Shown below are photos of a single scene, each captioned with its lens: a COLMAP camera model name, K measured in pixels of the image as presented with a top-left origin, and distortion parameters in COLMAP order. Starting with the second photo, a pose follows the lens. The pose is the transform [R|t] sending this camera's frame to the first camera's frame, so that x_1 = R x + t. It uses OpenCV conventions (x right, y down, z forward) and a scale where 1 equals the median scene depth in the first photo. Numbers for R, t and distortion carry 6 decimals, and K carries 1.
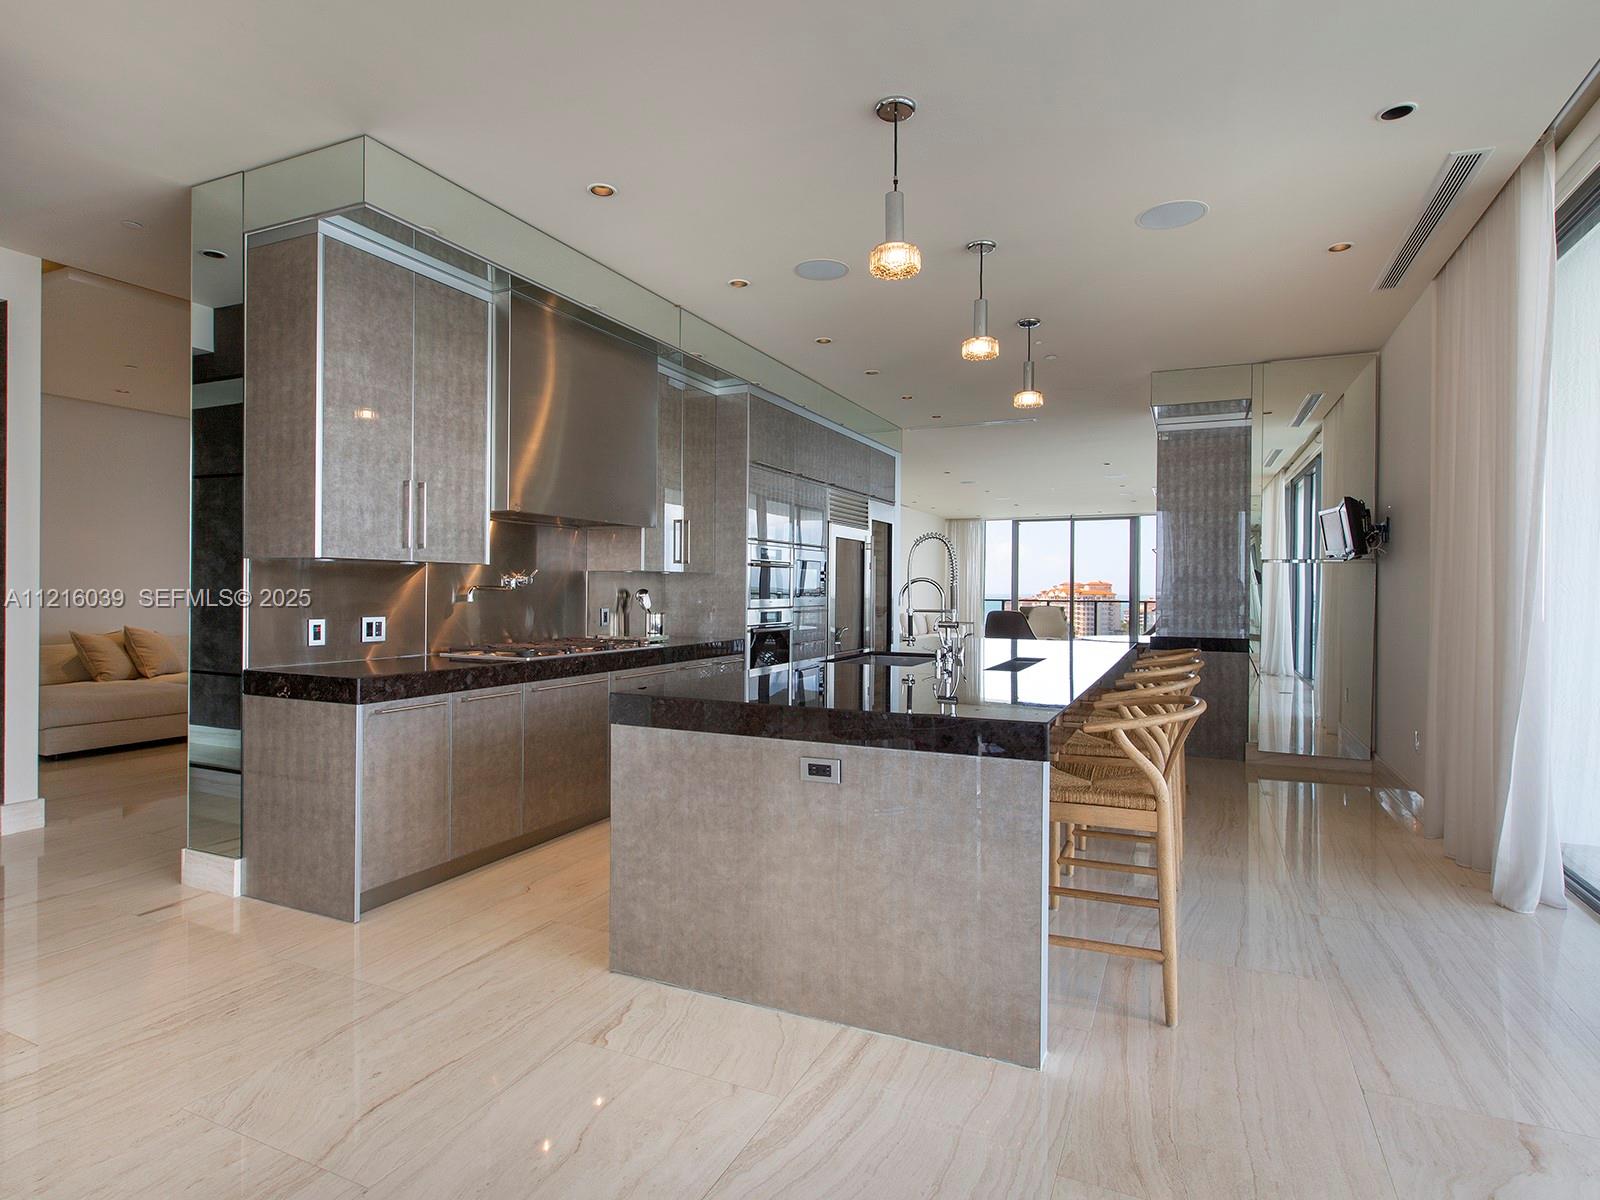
lens RADIAL K [[823.5, 0, 717.2], [0, 823.5, 596.5], [0, 0, 1]] dist [-0.002339, -0.000523]
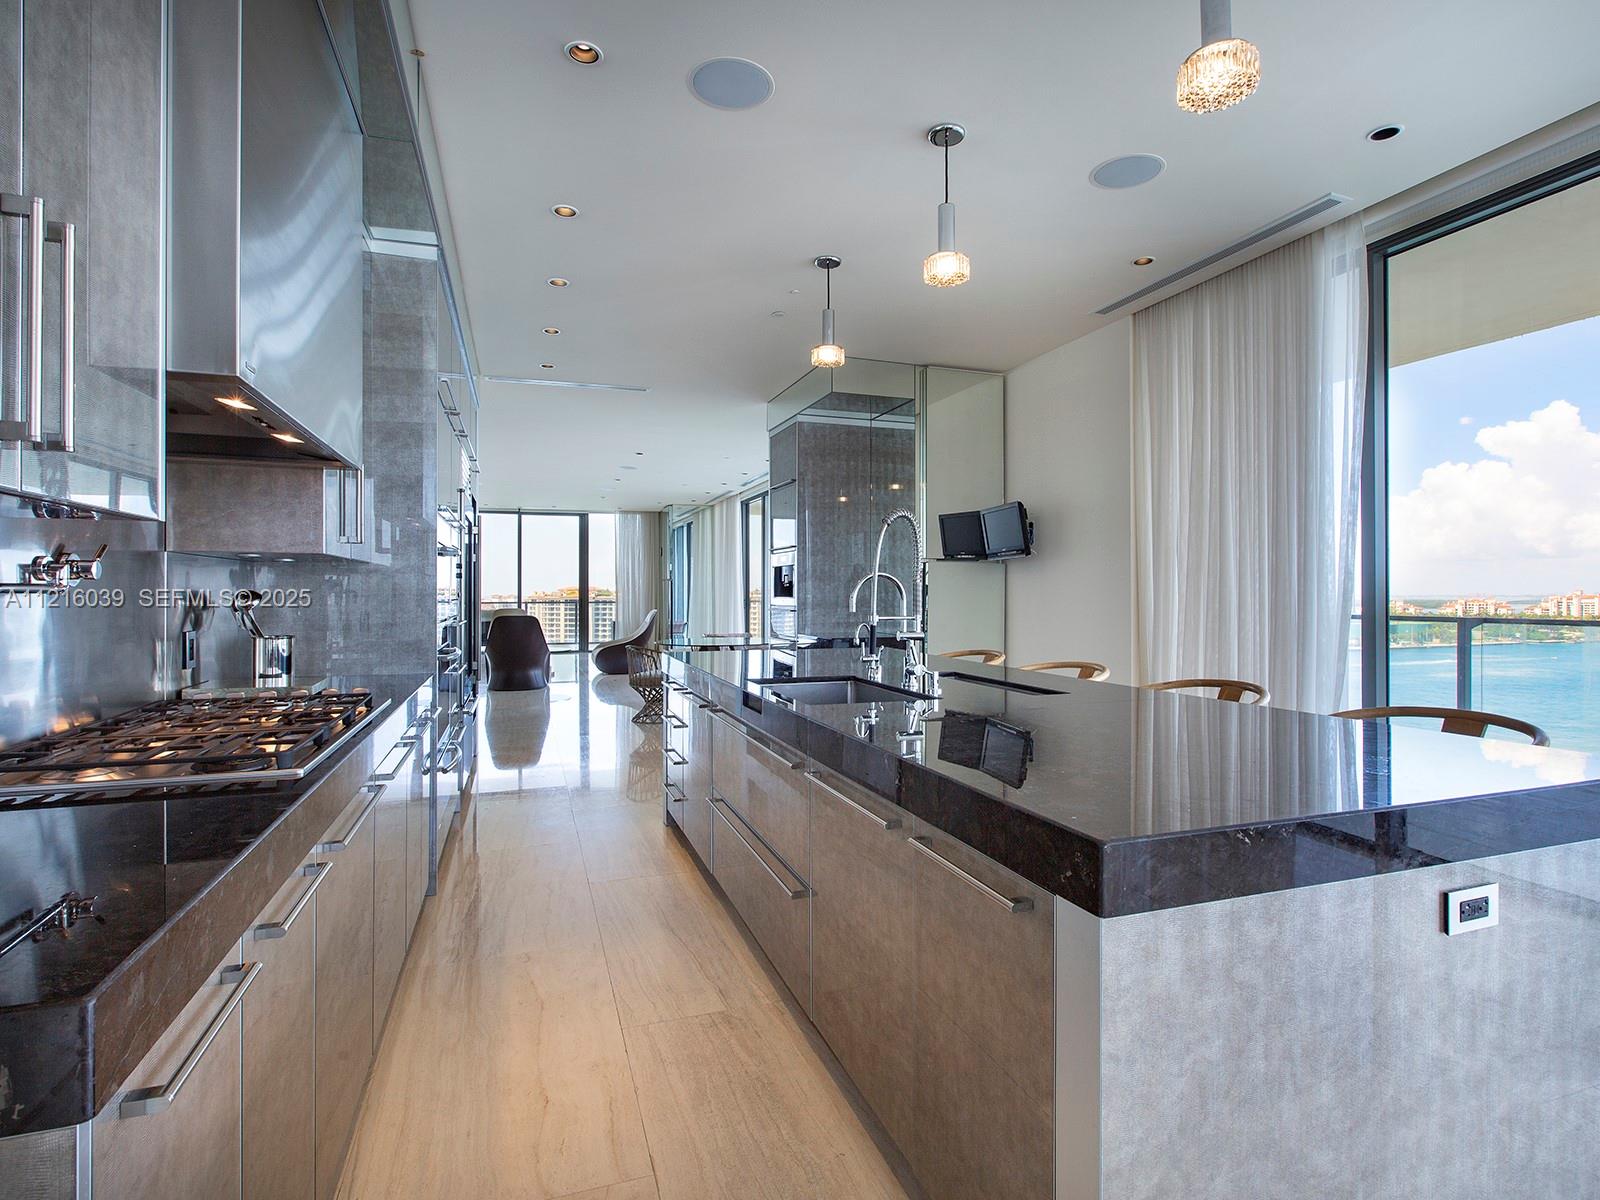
lens RADIAL K [[878.4, 0, 806.8], [0, 878.4, 593.7], [0, 0, 1]] dist [0.001211, -0.000177]
pose [[0.687571, -0.008740, 0.726065, -0.542310], [0.011849, 0.999929, 0.000816, -0.004939], [-0.726020, 0.008042, 0.687626, 0.816416]]
